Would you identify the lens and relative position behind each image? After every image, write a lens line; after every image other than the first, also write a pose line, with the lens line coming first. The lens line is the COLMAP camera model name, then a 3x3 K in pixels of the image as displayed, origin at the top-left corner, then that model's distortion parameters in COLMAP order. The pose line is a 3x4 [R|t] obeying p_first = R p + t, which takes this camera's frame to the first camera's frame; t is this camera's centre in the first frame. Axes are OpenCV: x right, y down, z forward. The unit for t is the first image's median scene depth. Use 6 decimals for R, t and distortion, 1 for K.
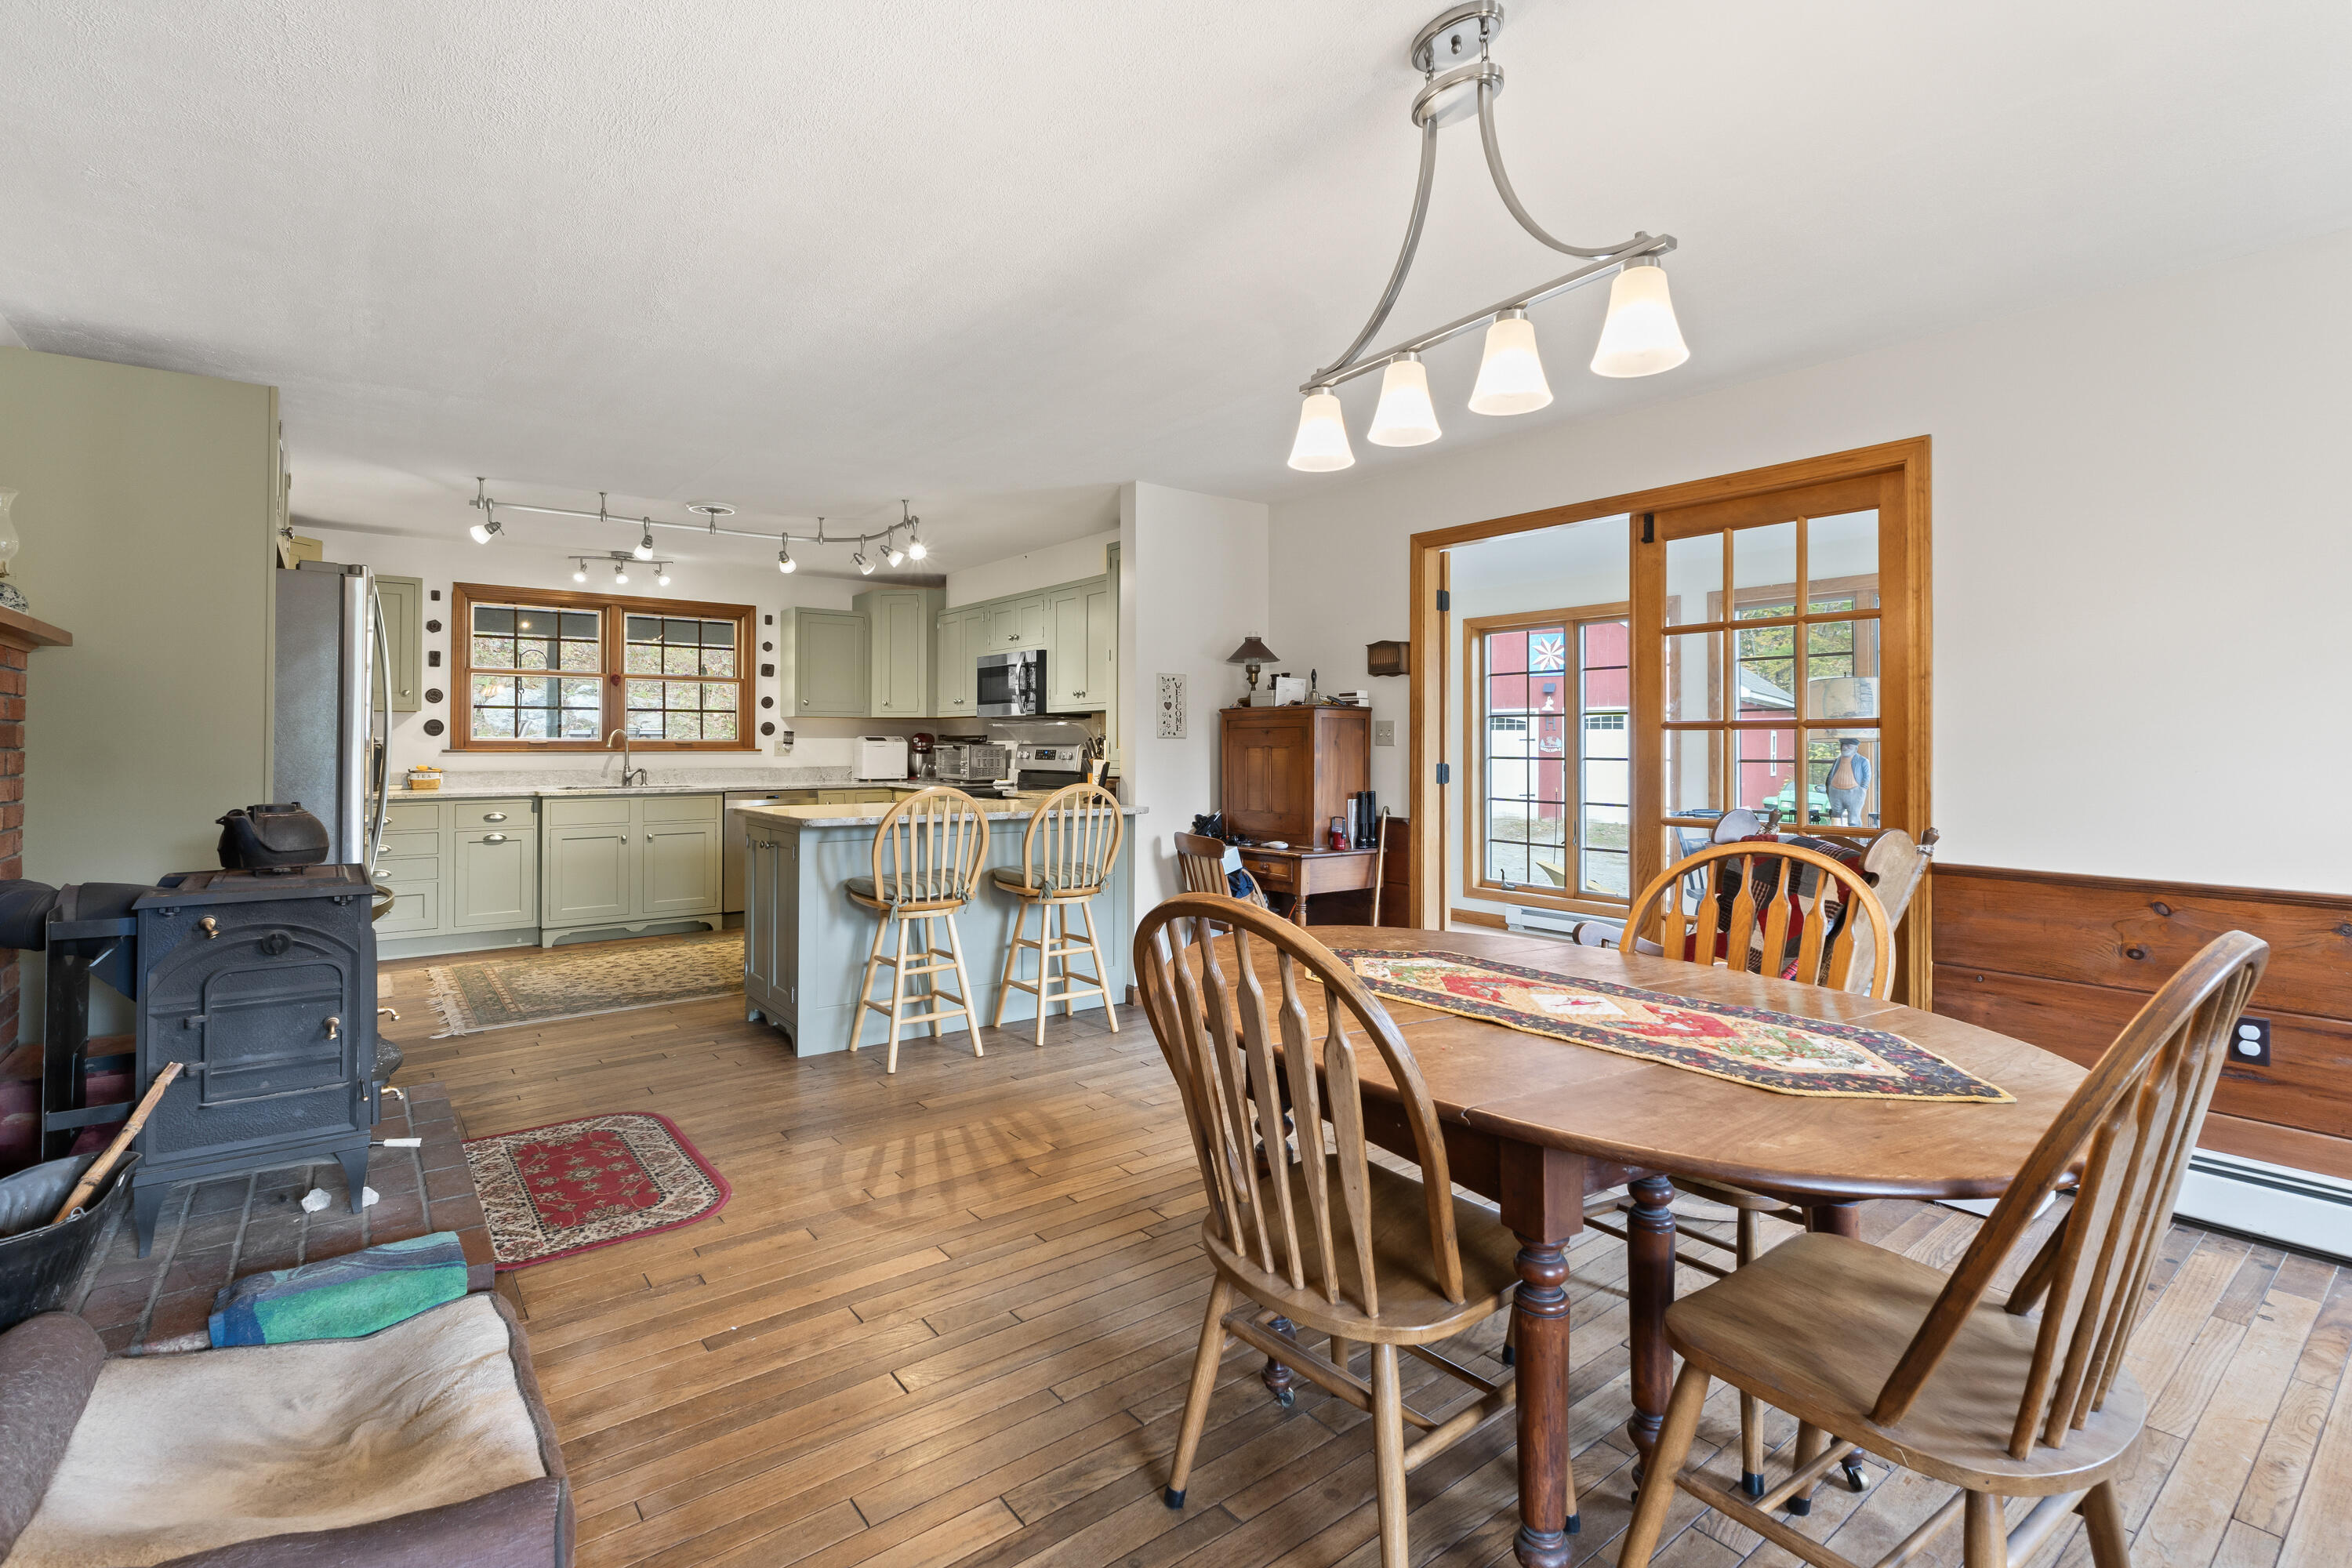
lens RADIAL K [[1062.5, 0, 1178.5], [0, 1062.5, 730.6], [0, 0, 1]] dist [0.002883, 0.000098]
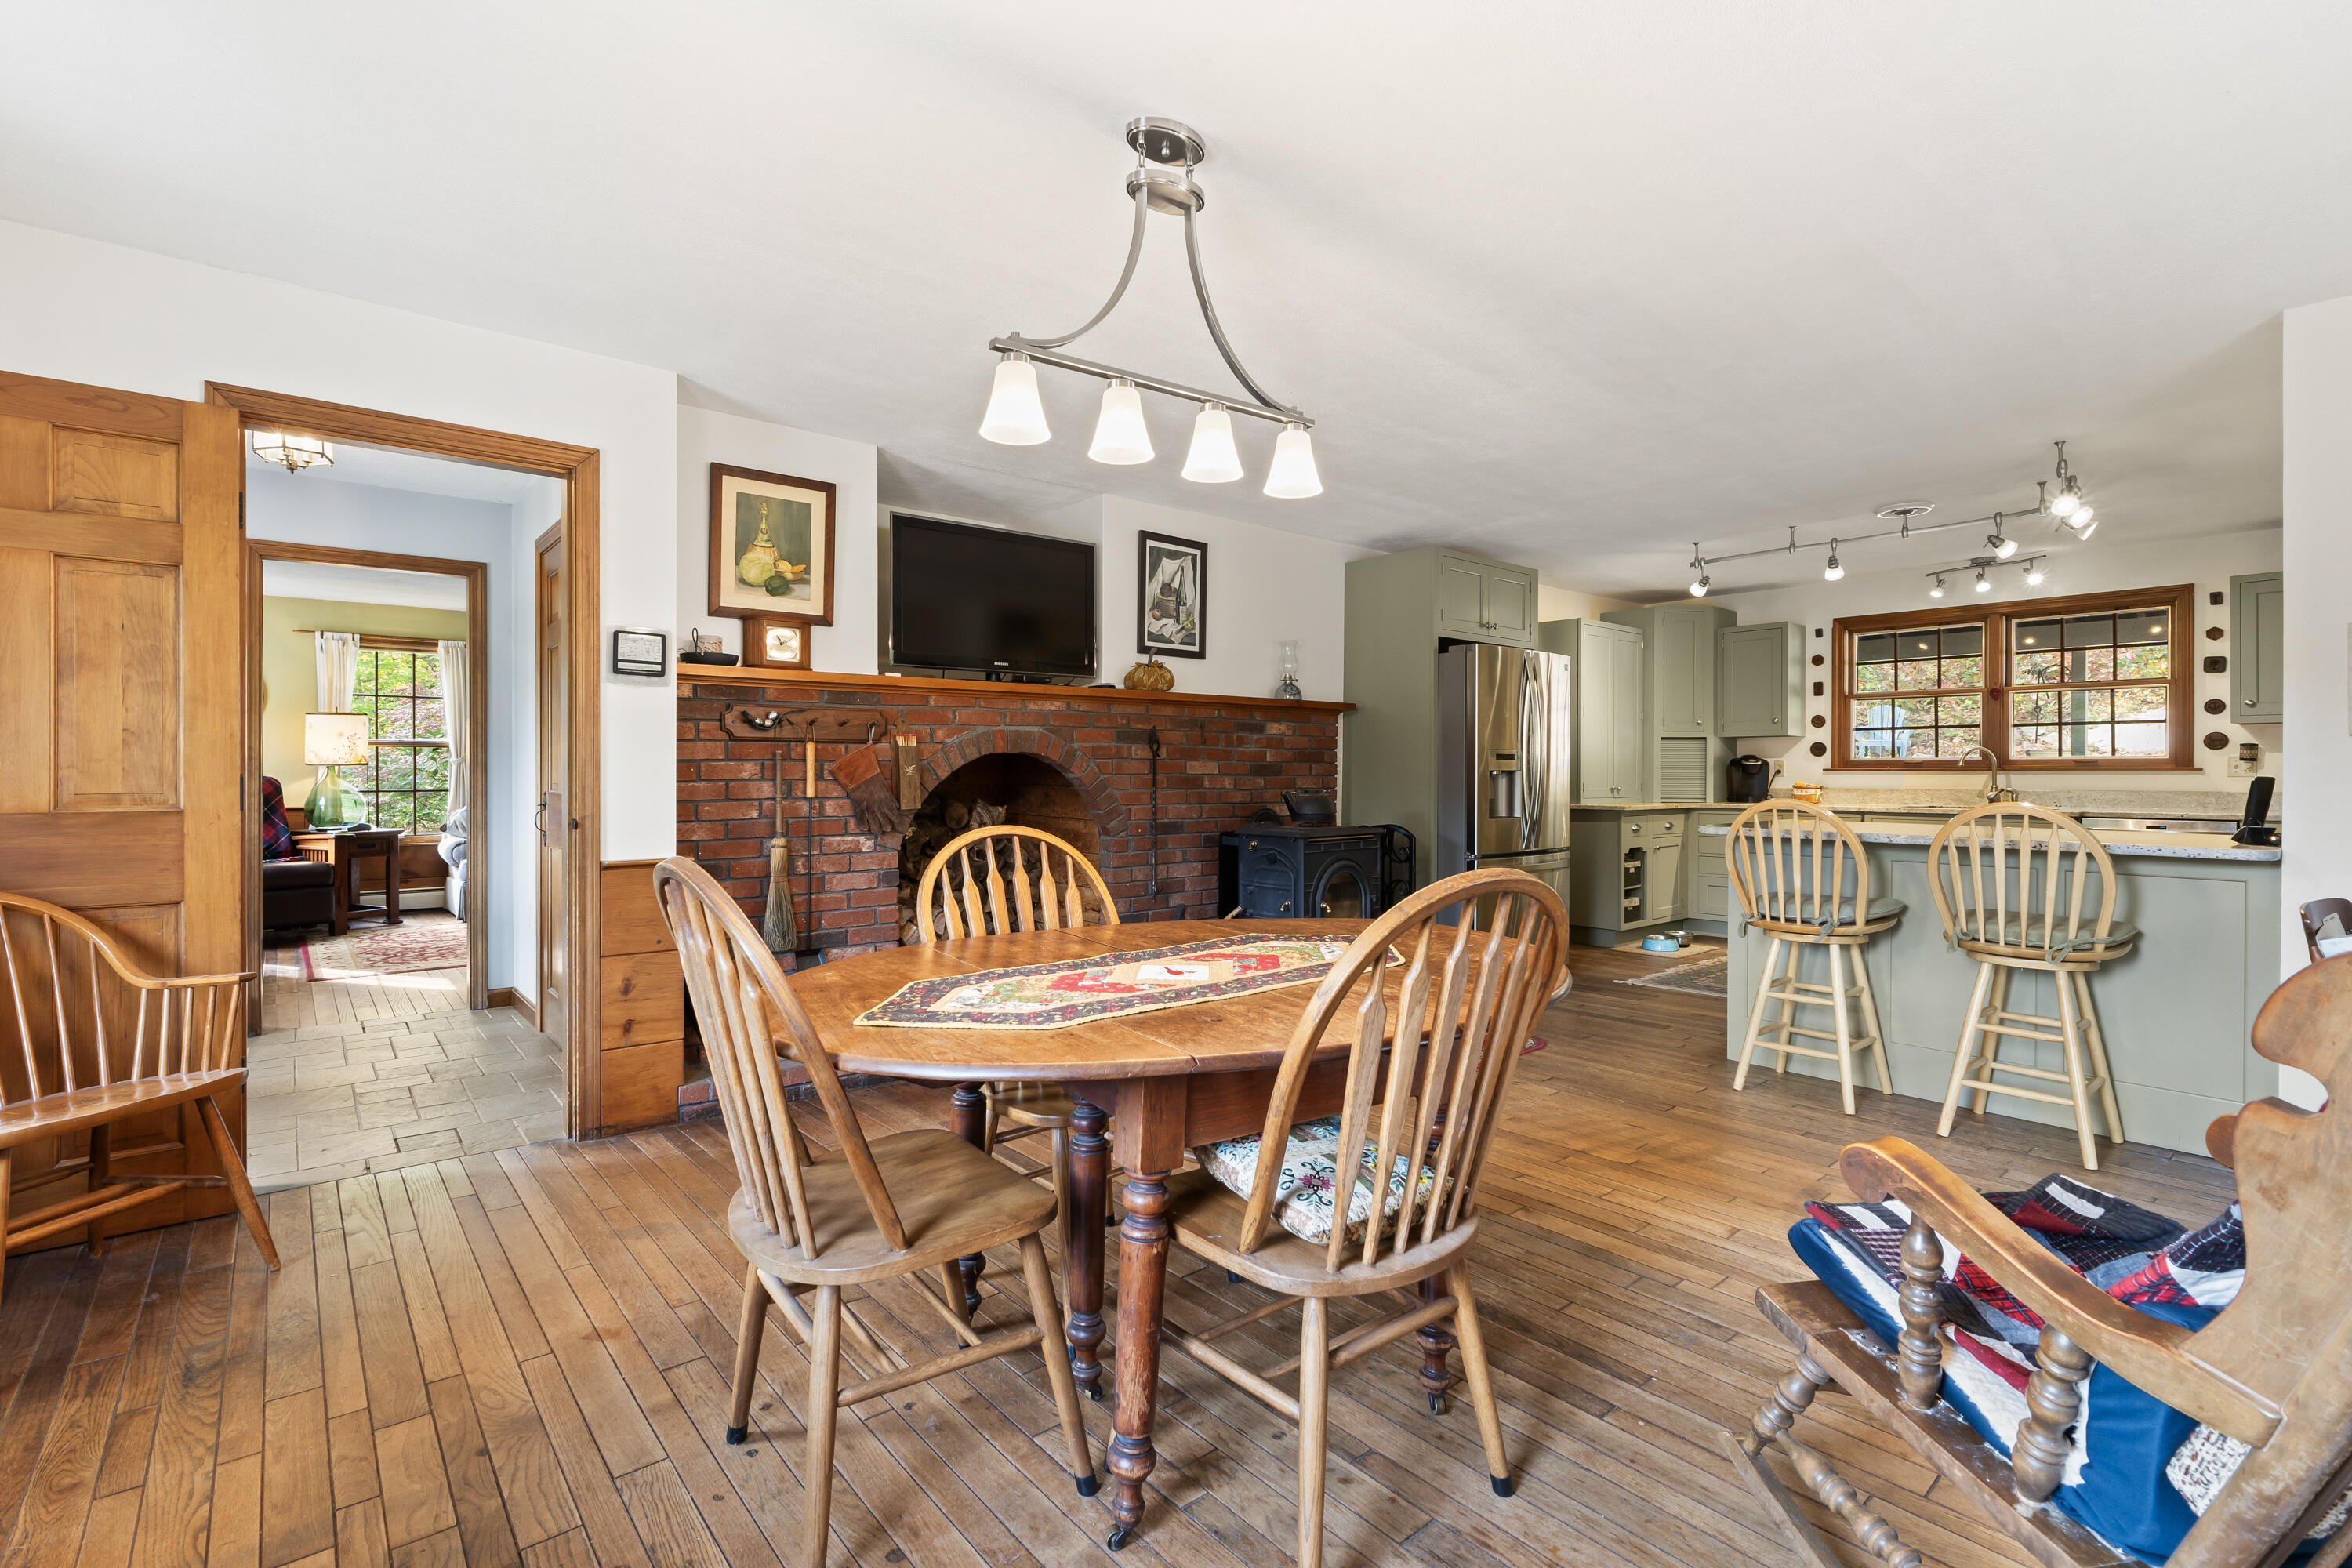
lens RADIAL K [[1062.5, 0, 1175.6], [0, 1062.5, 779.3], [0, 0, 1]] dist [0.002883, 0.000098]
pose [[0.049271, 0.006375, -0.998765, 0.386952], [0.013272, 0.999887, 0.007037, 0.011612], [0.998697, -0.013602, 0.049181, 0.246507]]
